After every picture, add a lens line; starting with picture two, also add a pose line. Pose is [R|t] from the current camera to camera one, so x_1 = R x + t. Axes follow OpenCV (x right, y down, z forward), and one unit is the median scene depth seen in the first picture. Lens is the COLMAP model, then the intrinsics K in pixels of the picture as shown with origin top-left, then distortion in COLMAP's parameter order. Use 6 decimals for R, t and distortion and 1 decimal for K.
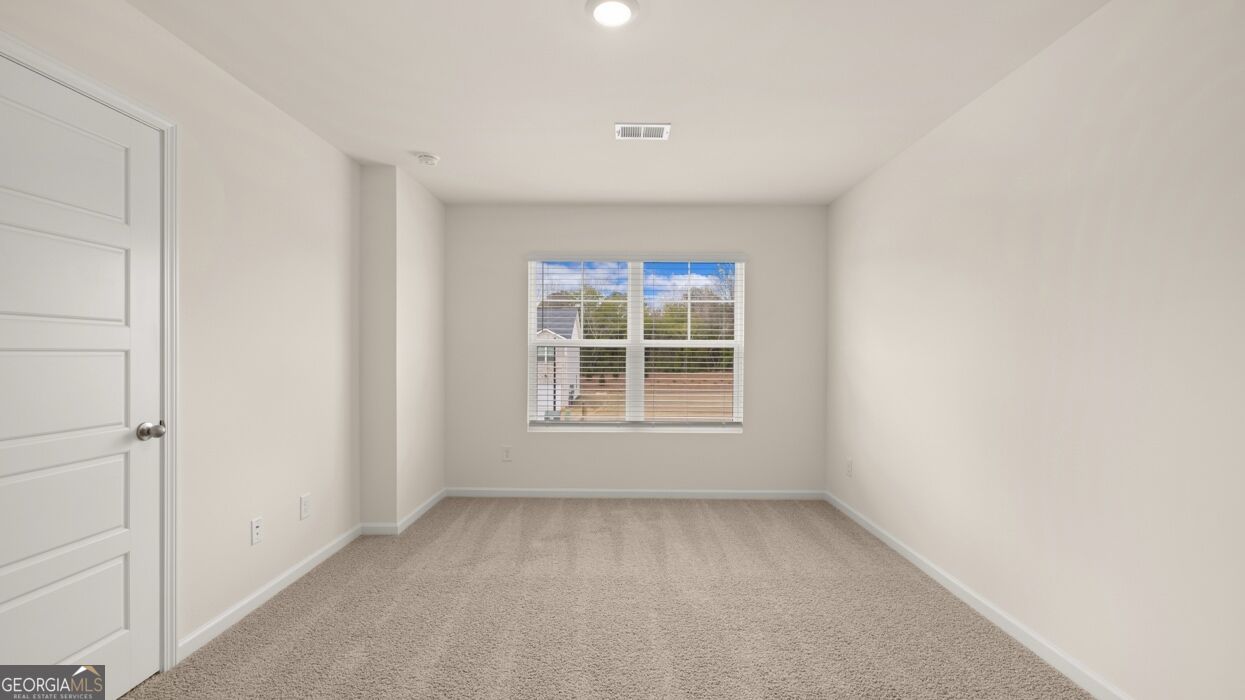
lens RADIAL K [[523.2, 0, 619.0], [0, 523.2, 357.5], [0, 0, 1]] dist [0.002751, 0.000241]
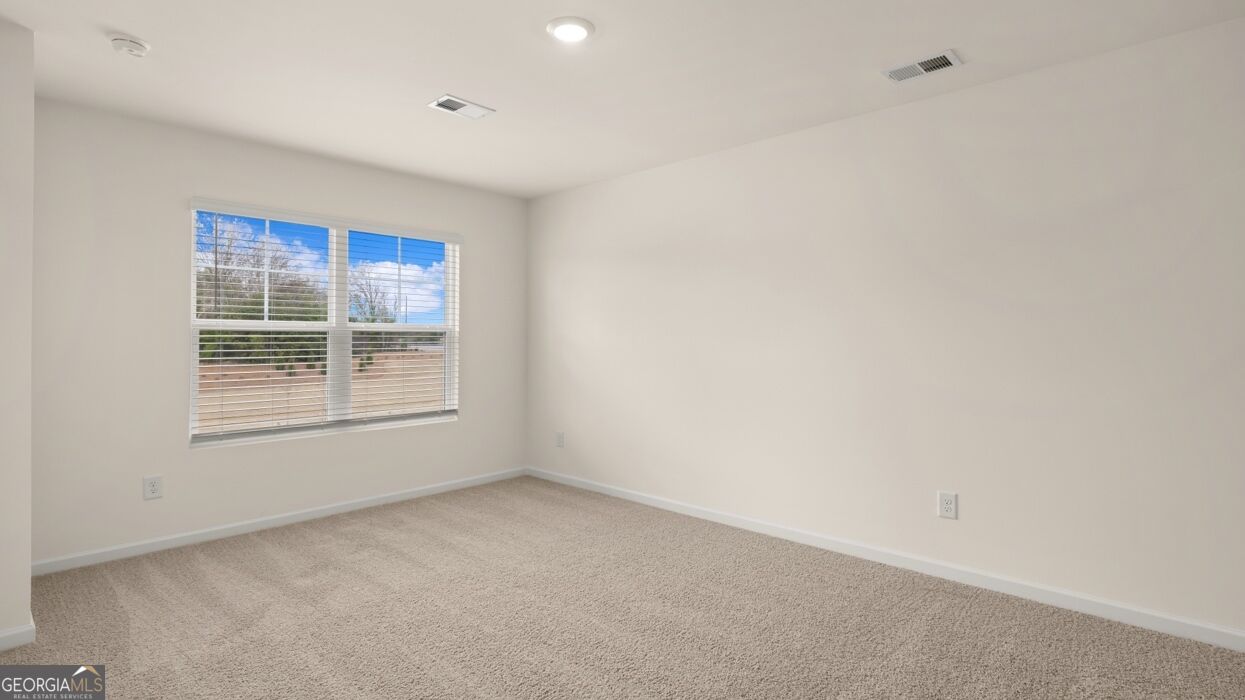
lens RADIAL K [[598.5, 0, 622.3], [0, 598.5, 339.7], [0, 0, 1]] dist [0.002518, -0.000539]
pose [[0.676187, -0.006142, 0.736704, -0.390354], [0.008654, 0.999962, 0.000393, -0.003051], [-0.736679, 0.006110, 0.676215, 0.028003]]
